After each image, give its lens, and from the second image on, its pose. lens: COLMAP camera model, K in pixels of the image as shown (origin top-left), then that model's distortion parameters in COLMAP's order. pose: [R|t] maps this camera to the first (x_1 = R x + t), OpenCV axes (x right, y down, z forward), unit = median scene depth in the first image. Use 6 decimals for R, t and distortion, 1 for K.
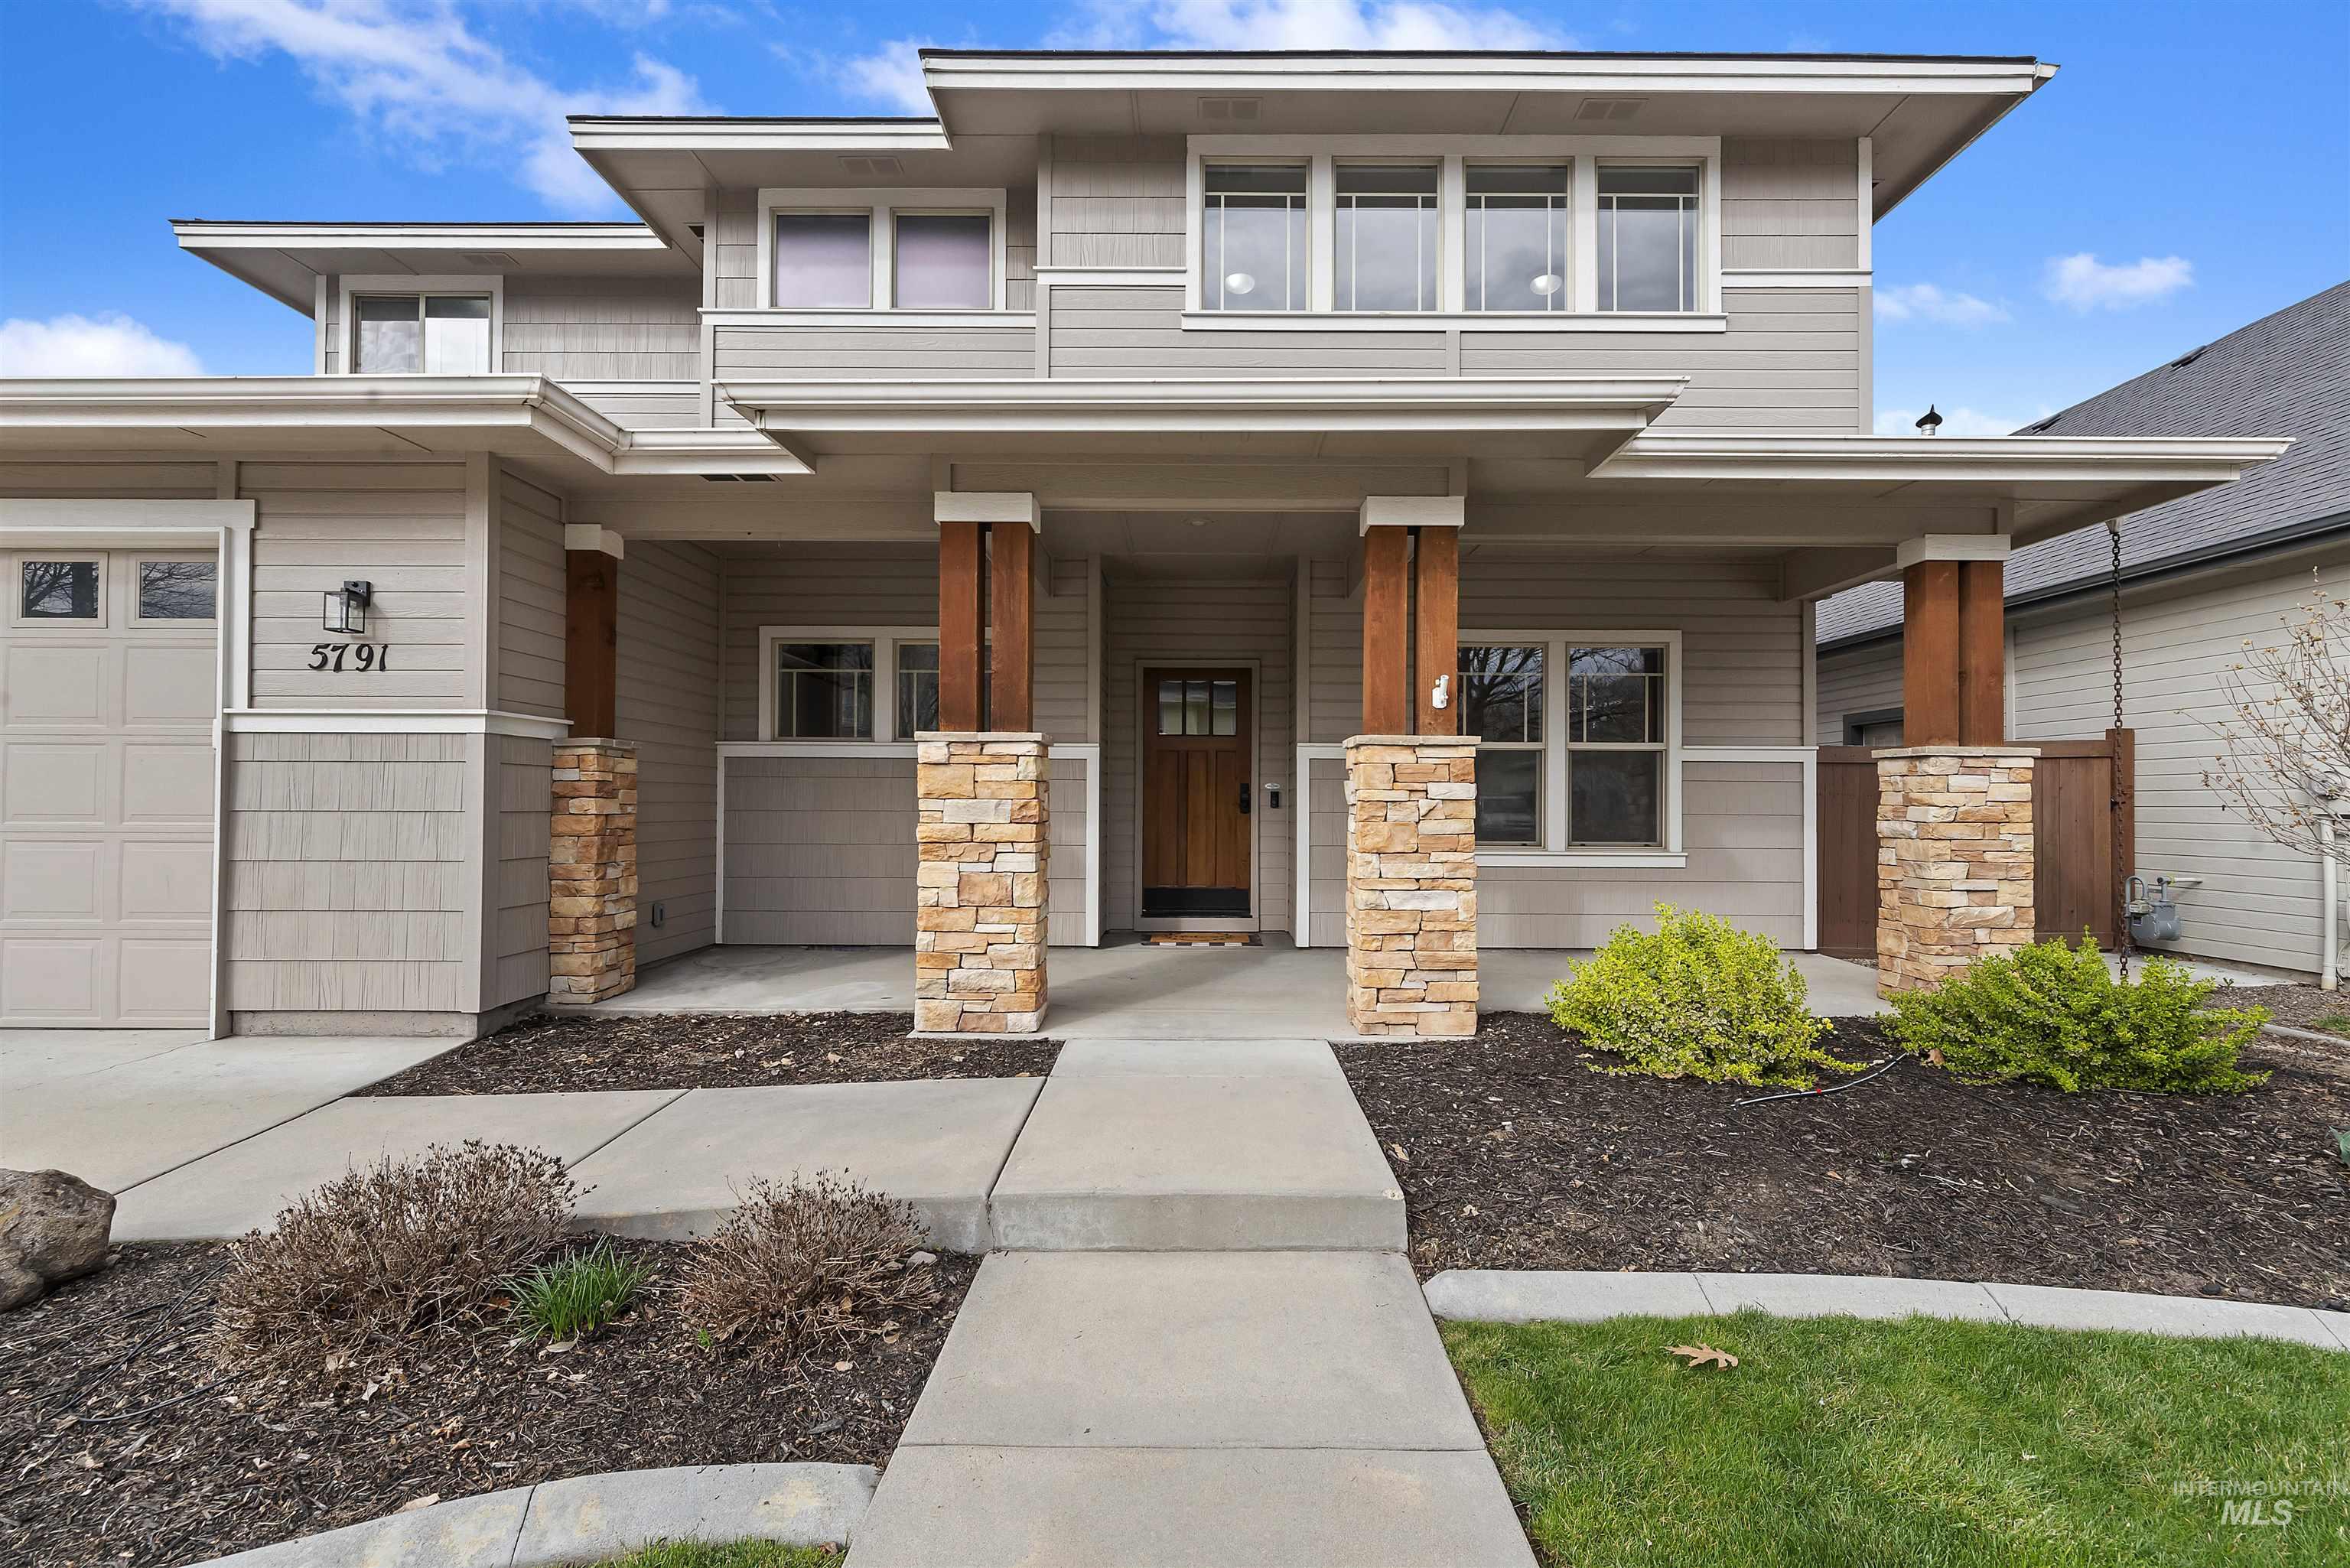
lens RADIAL K [[1029.1, 0, 1192.3], [0, 1029.1, 787.4], [0, 0, 1]] dist [0.001194, -0.001988]
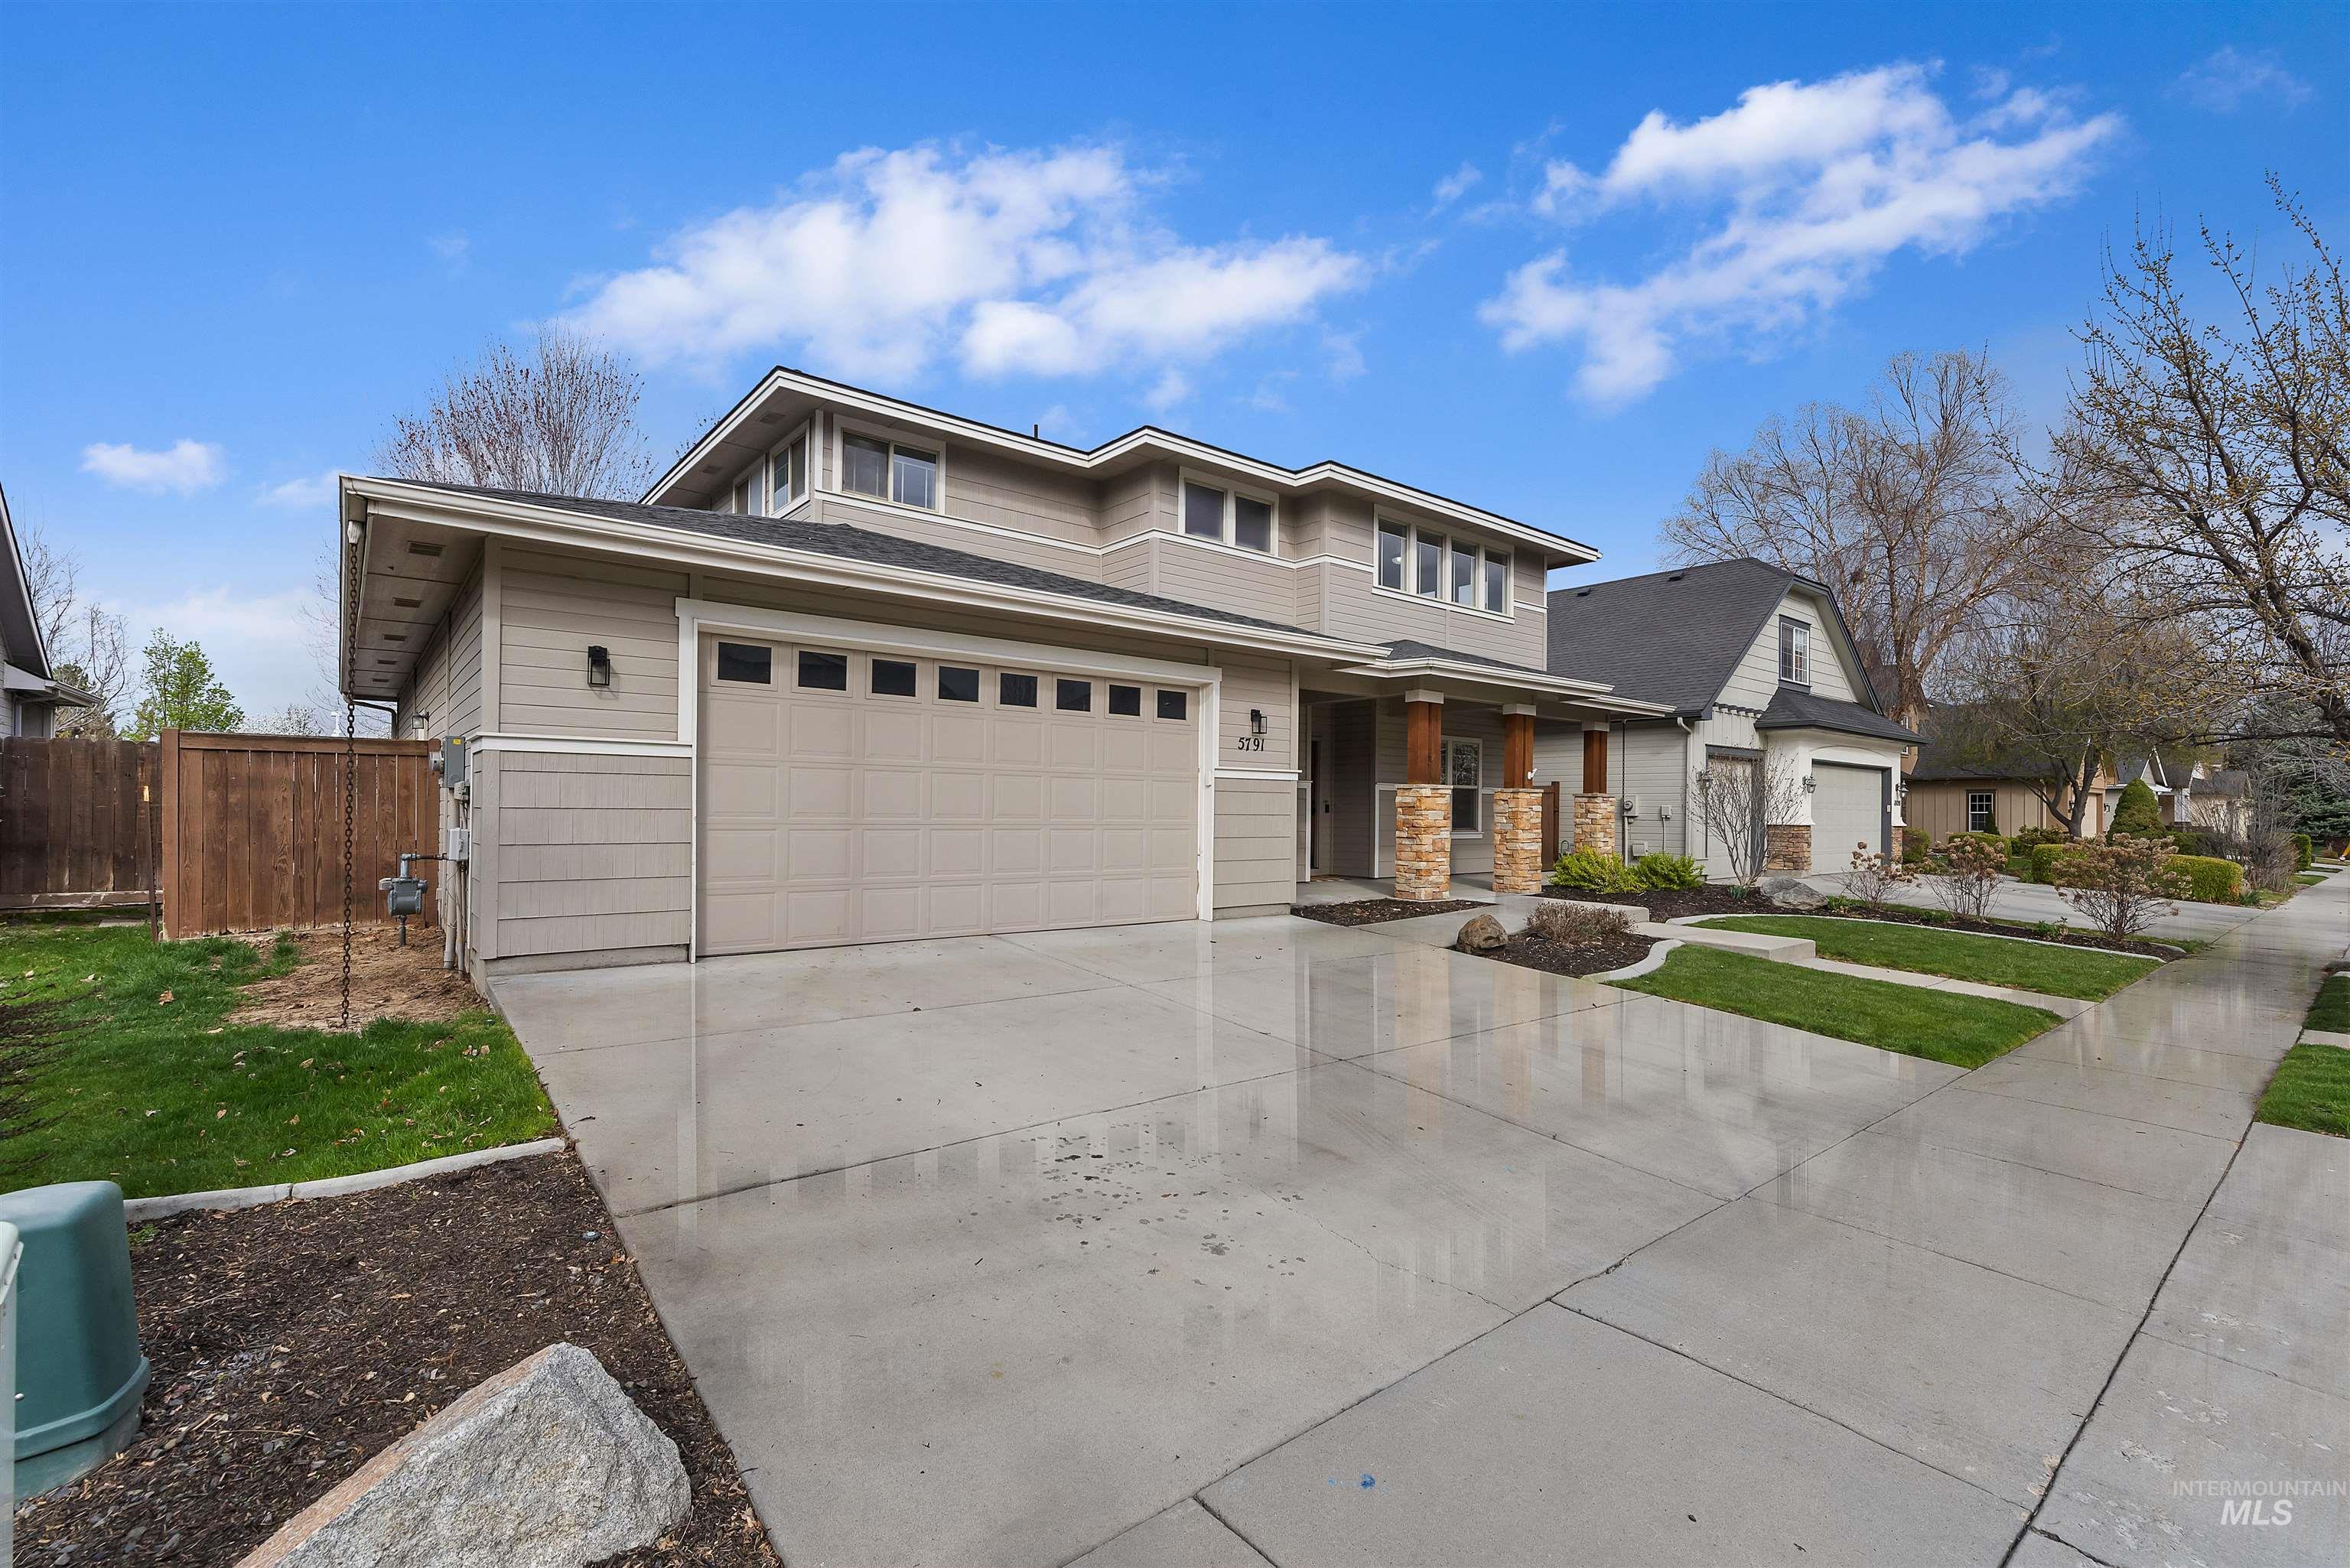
lens RADIAL K [[1029.1, 0, 1207.3], [0, 1029.1, 784.7], [0, 0, 1]] dist [0.001194, -0.001988]
pose [[0.764624, 0.020187, 0.644160, -2.082659], [-0.020386, 0.999767, -0.007133, -0.021017], [-0.644154, -0.007678, 0.764858, -0.552927]]
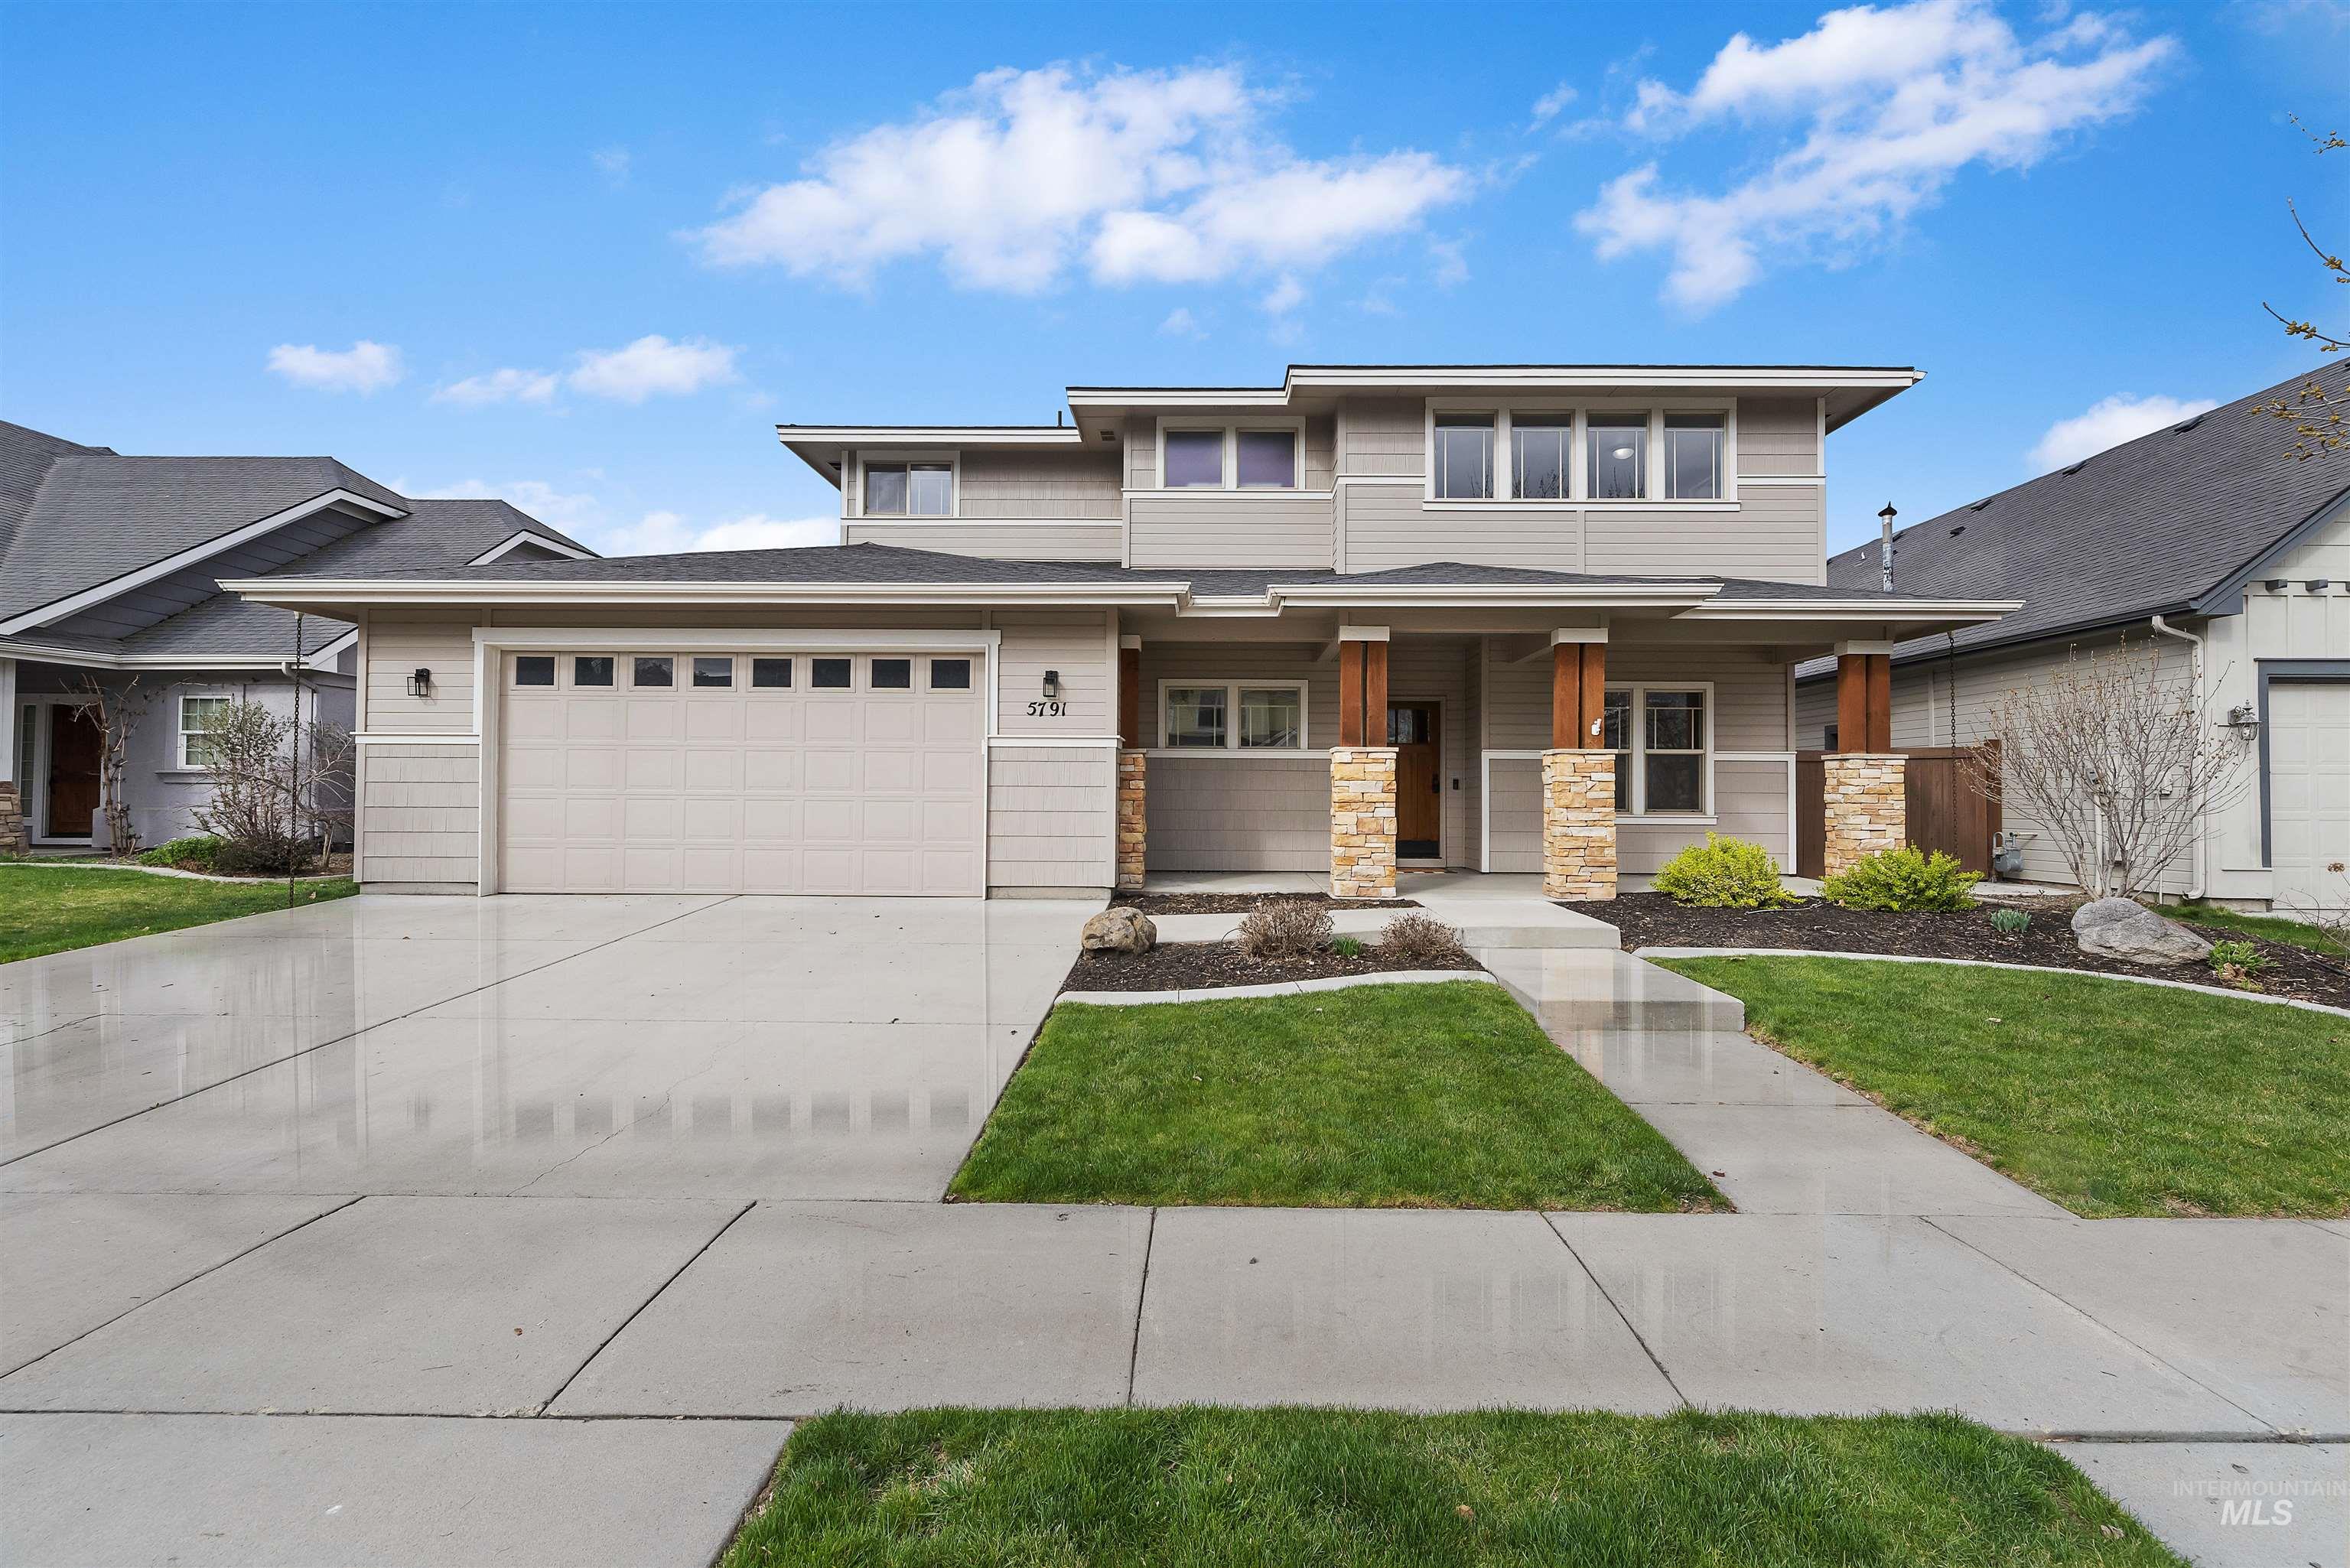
lens RADIAL K [[1029.1, 0, 1197.6], [0, 1029.1, 769.9], [0, 0, 1]] dist [0.001194, -0.001988]
pose [[0.999975, 0.001061, -0.007038, -0.466030], [-0.001142, 0.999933, -0.011518, 0.012674], [0.007025, 0.011526, 0.999909, -0.896299]]
